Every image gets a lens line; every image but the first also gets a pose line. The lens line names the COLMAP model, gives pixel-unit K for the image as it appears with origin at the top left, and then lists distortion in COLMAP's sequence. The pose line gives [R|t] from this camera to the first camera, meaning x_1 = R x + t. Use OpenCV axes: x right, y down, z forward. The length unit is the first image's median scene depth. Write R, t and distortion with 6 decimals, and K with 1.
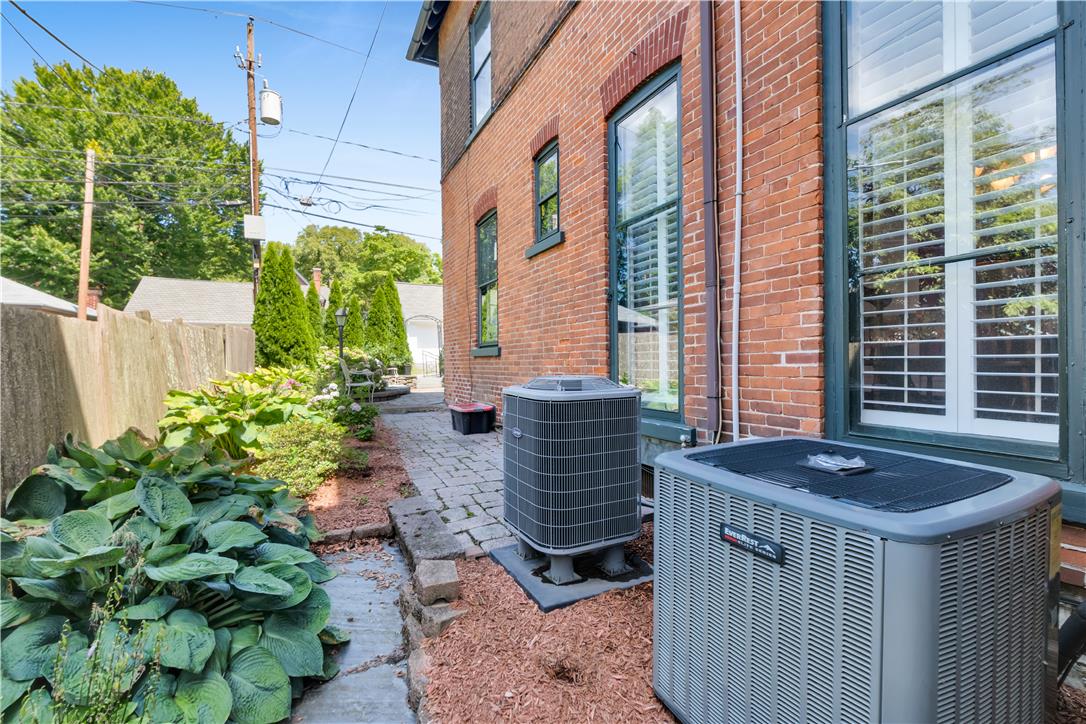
lens RADIAL K [[471.2, 0, 545.2], [0, 471.2, 360.7], [0, 0, 1]] dist [0.001045, 0.000470]
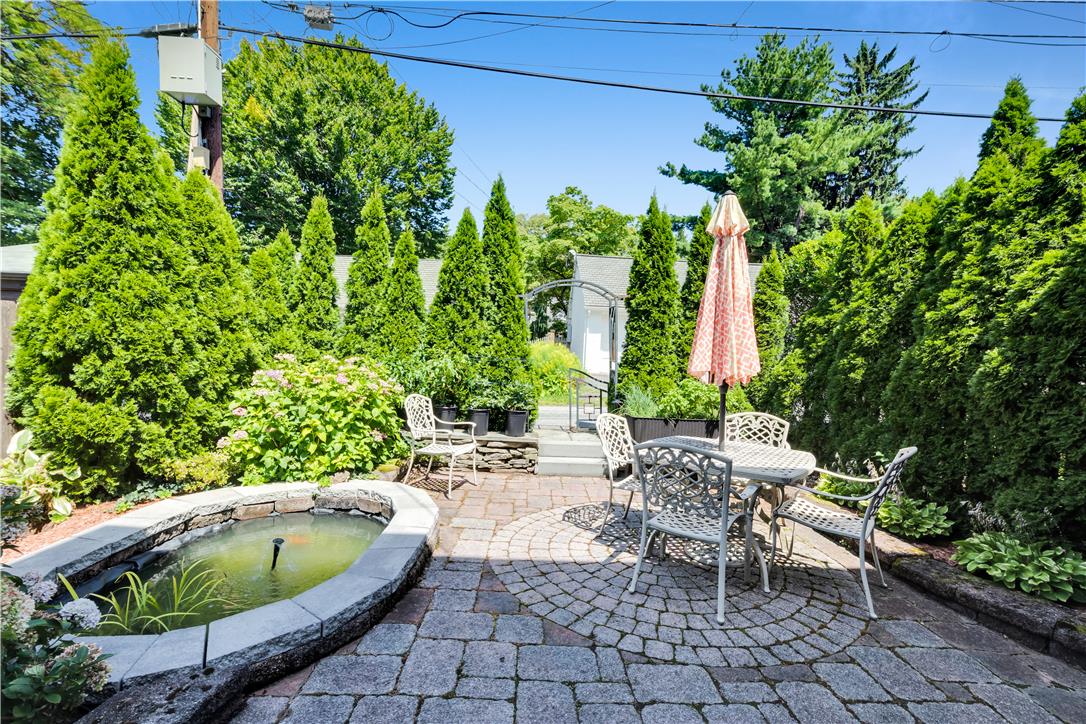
lens RADIAL K [[471.2, 0, 548.5], [0, 471.2, 361.4], [0, 0, 1]] dist [0.001045, 0.000470]
pose [[0.907785, 0.052655, -0.416118, -0.061051], [-0.048314, 0.998612, 0.020965, -0.020160], [0.416644, 0.001073, 0.909069, 0.354143]]
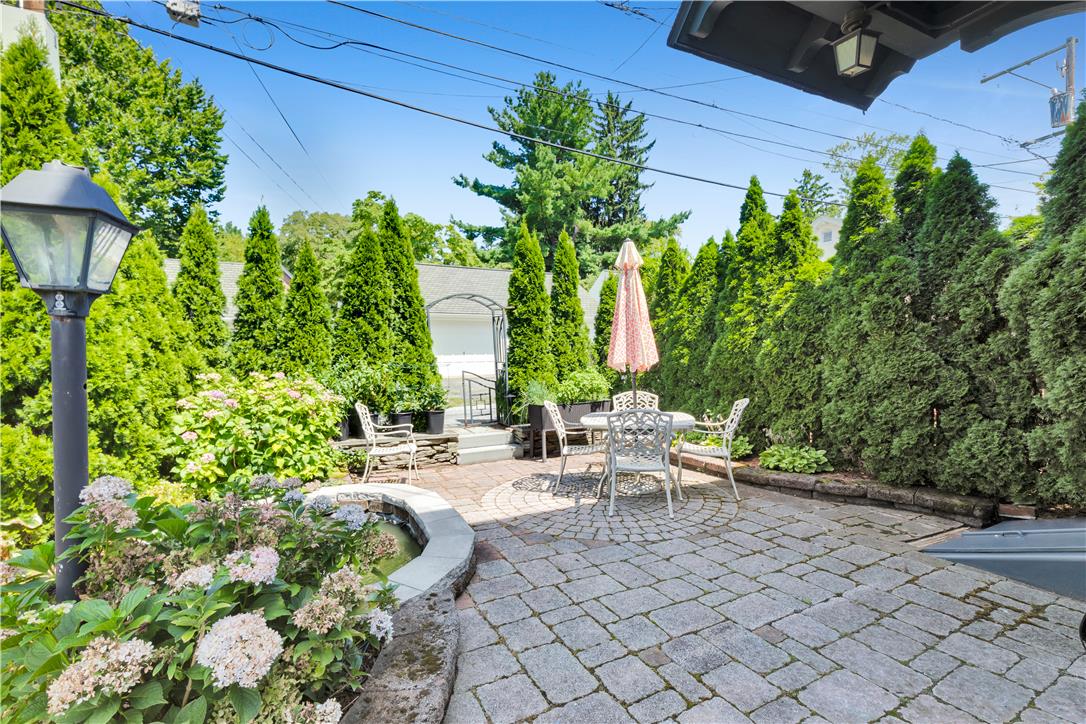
lens RADIAL K [[471.2, 0, 539.7], [0, 471.2, 354.1], [0, 0, 1]] dist [0.001045, 0.000470]
pose [[0.999942, -0.009090, -0.005840, -0.103915], [0.009033, 0.999912, -0.009695, -0.018848], [0.005928, 0.009641, 0.999936, 0.307144]]
